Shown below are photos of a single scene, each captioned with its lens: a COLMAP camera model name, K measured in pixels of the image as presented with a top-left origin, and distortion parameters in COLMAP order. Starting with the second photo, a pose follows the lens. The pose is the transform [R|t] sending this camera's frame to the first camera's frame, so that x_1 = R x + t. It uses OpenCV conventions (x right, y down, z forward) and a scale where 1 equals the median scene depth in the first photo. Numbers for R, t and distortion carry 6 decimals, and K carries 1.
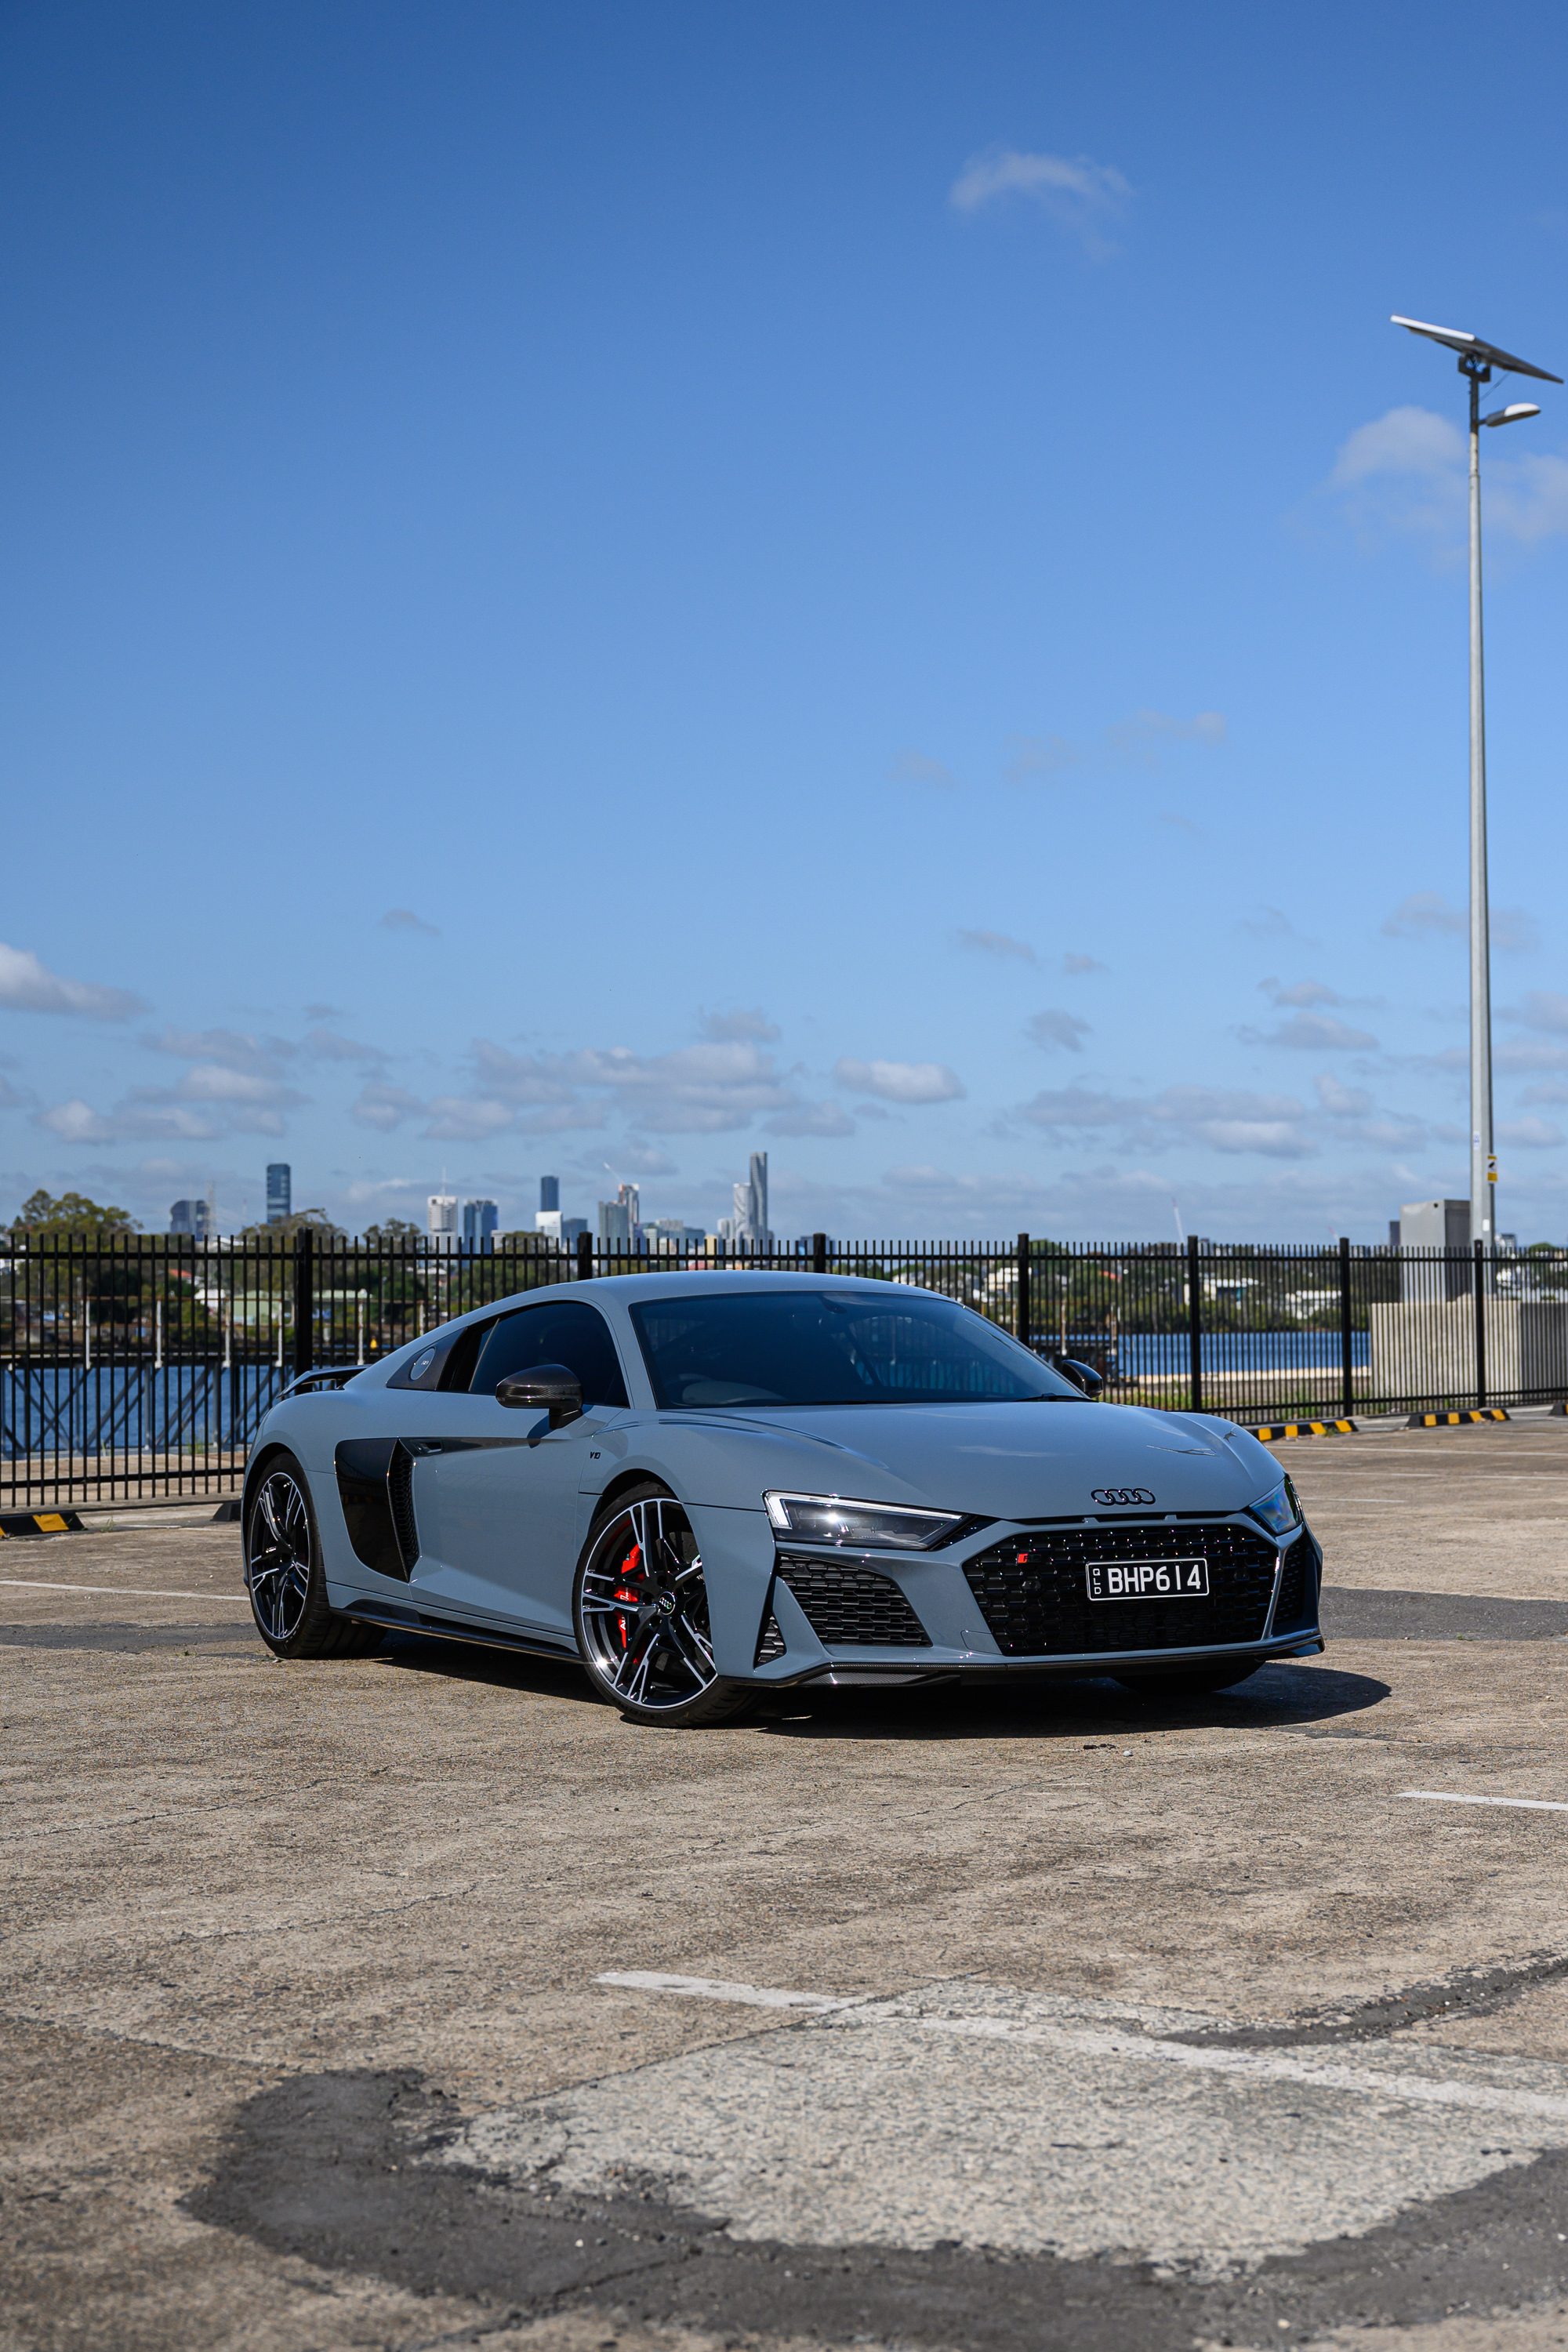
lens RADIAL K [[3699.6, 0, 783.8], [0, 3699.6, 1233.1], [0, 0, 1]] dist [0.004795, 0.000000]
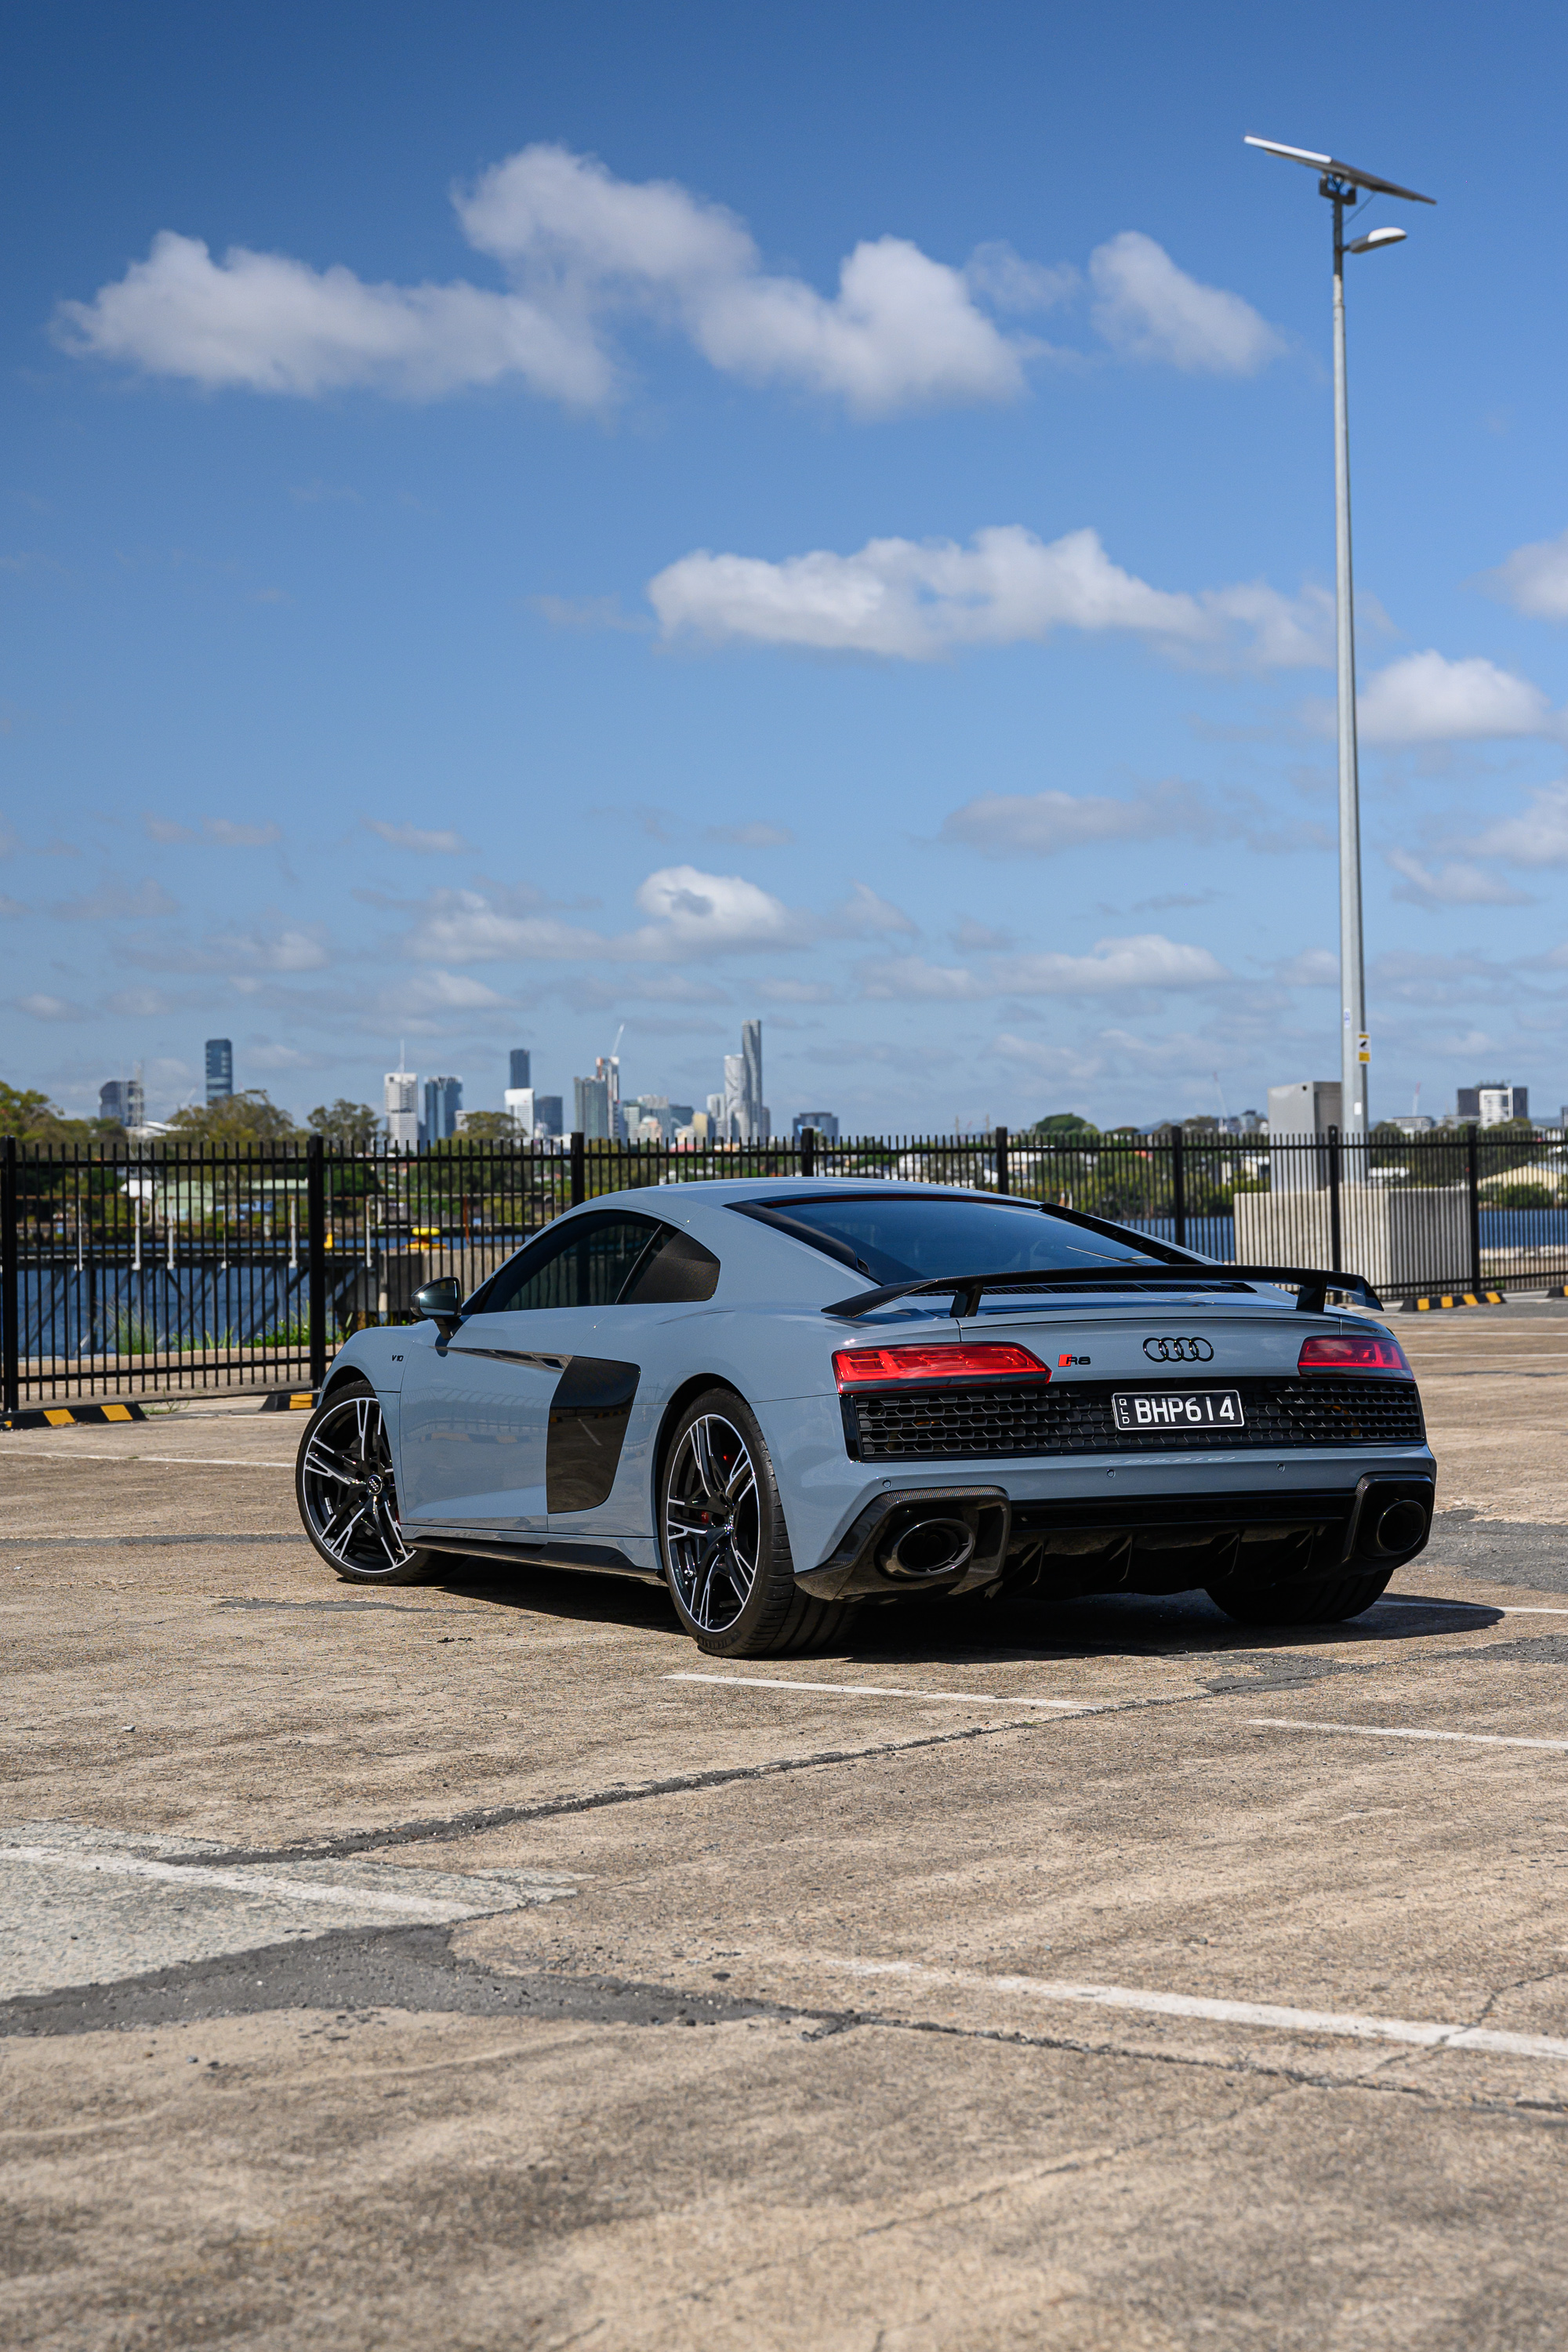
lens RADIAL K [[4238.9, 0, 785.0], [0, 4238.9, 1174.5], [0, 0, 1]] dist [0.016127, 0.000000]
pose [[0.999611, -0.011393, -0.025455, 0.207585], [0.011837, 0.999779, 0.017358, -0.016802], [0.025252, -0.017653, 0.999525, -0.226308]]
